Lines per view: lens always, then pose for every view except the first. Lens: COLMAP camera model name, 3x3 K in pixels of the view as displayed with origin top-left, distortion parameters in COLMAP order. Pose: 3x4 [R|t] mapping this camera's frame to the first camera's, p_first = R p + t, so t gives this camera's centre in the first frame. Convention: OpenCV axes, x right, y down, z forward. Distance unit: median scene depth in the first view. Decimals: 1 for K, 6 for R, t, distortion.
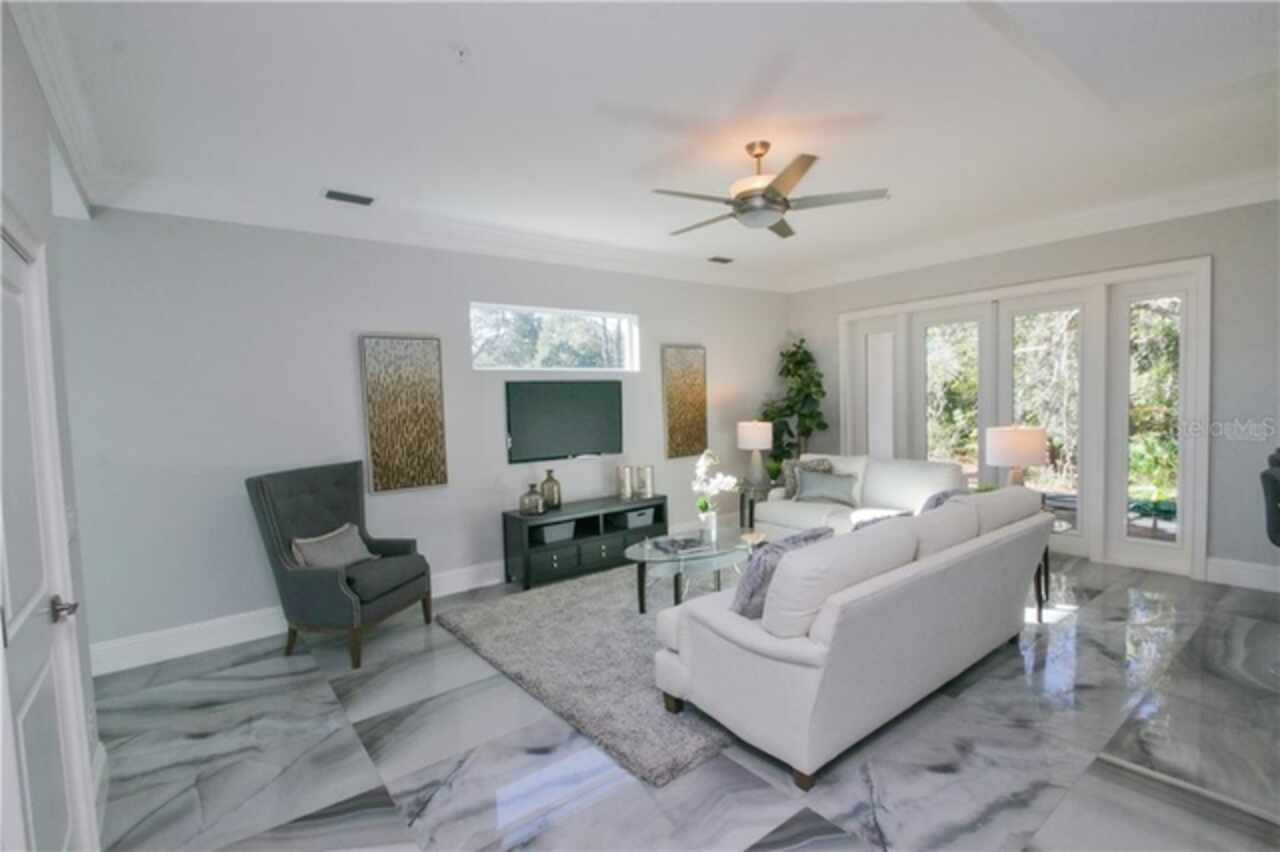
lens RADIAL K [[591.7, 0, 637.9], [0, 591.7, 427.5], [0, 0, 1]] dist [-0.009650, -0.002229]
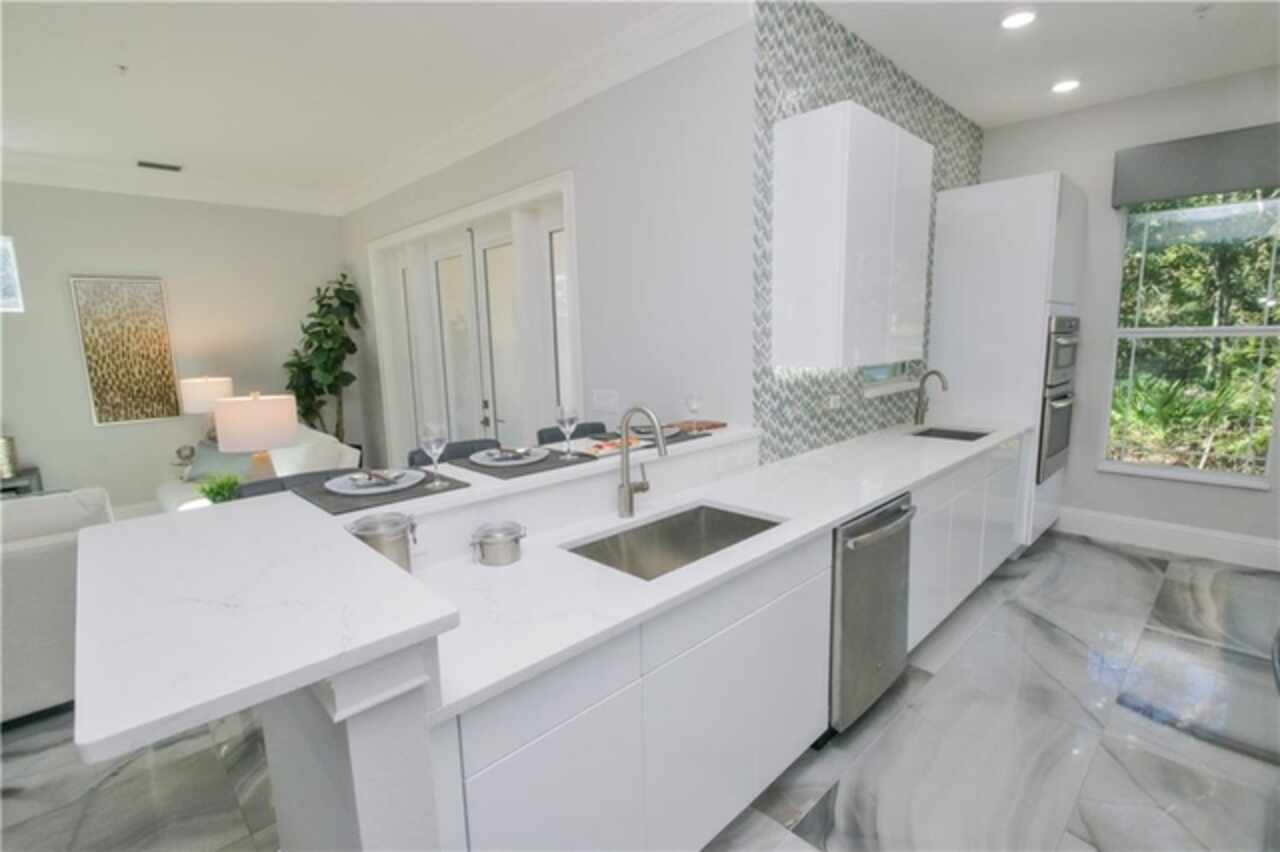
lens RADIAL K [[591.7, 0, 639.8], [0, 591.7, 428.9], [0, 0, 1]] dist [-0.009650, -0.002229]
pose [[0.994256, -0.007674, 0.106753, 0.927273], [-0.003184, 0.994863, 0.101176, -0.030285], [-0.106981, -0.100935, 0.989124, 0.194713]]
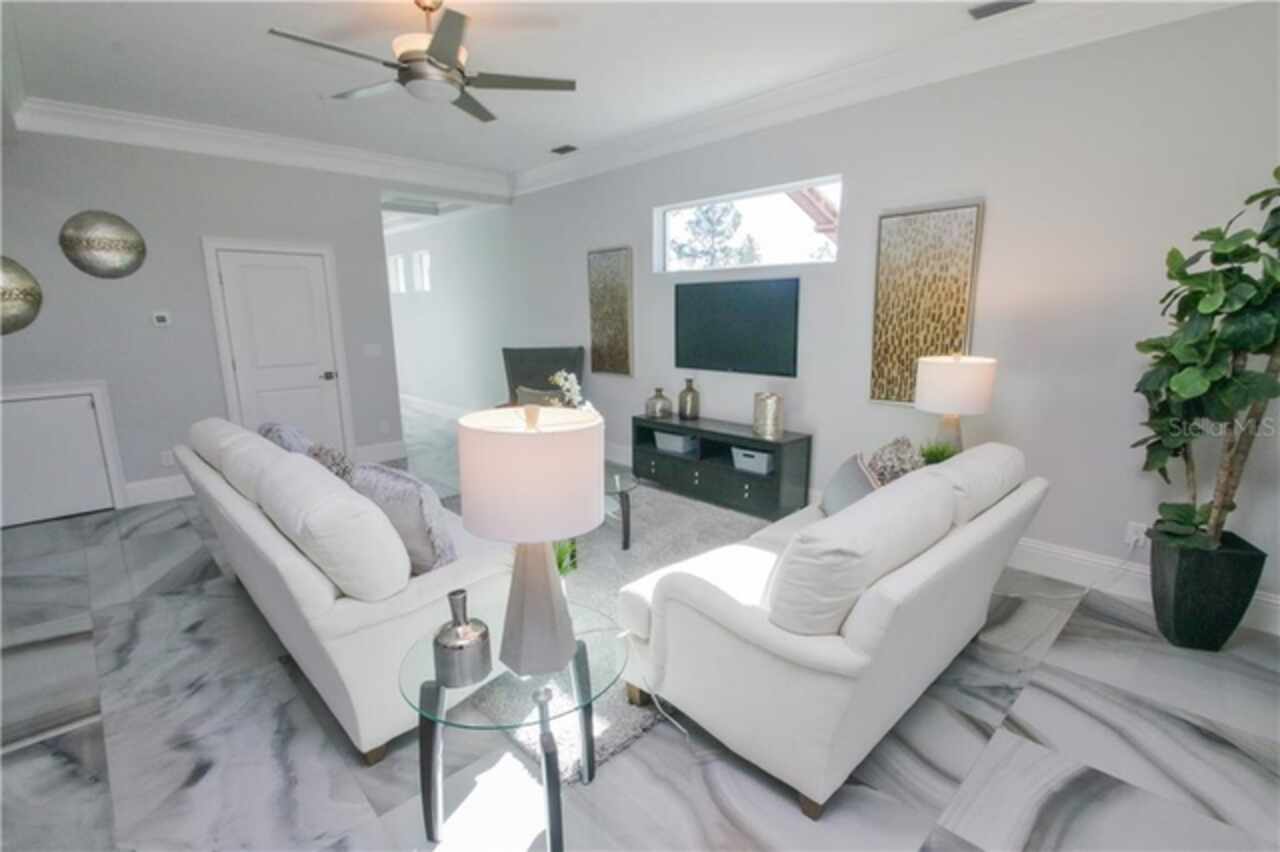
lens RADIAL K [[591.7, 0, 631.8], [0, 591.7, 427.4], [0, 0, 1]] dist [-0.009650, -0.002229]
pose [[0.104007, 0.223075, -0.969237, 0.873966], [-0.035991, 0.974728, 0.220477, -0.066808], [0.993925, 0.011953, 0.109408, 0.903812]]
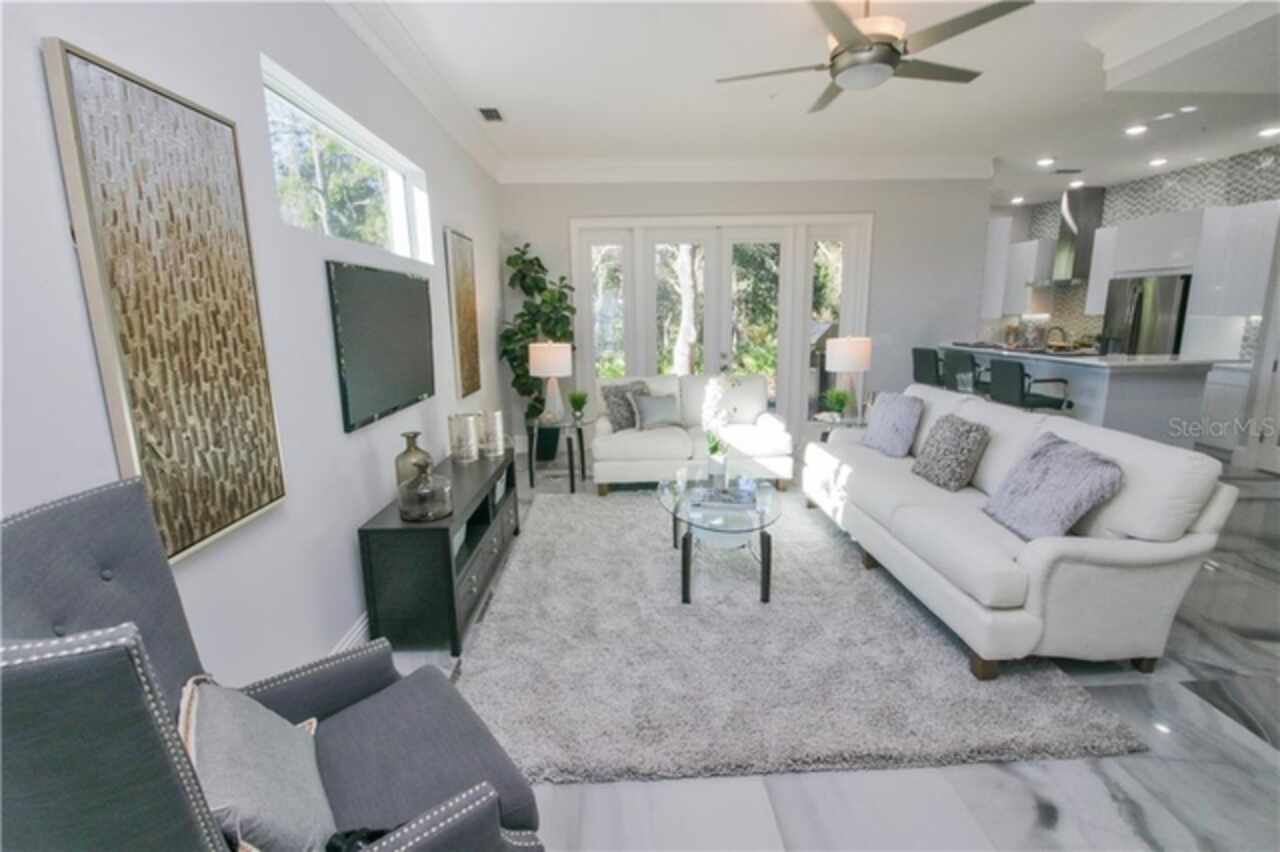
lens RADIAL K [[591.7, 0, 639.3], [0, 591.7, 433.4], [0, 0, 1]] dist [-0.009650, -0.002229]
pose [[0.587865, -0.140133, 0.796729, -0.518767], [0.035793, 0.988423, 0.147440, -0.001892], [-0.808167, -0.058157, 0.586075, 0.569635]]
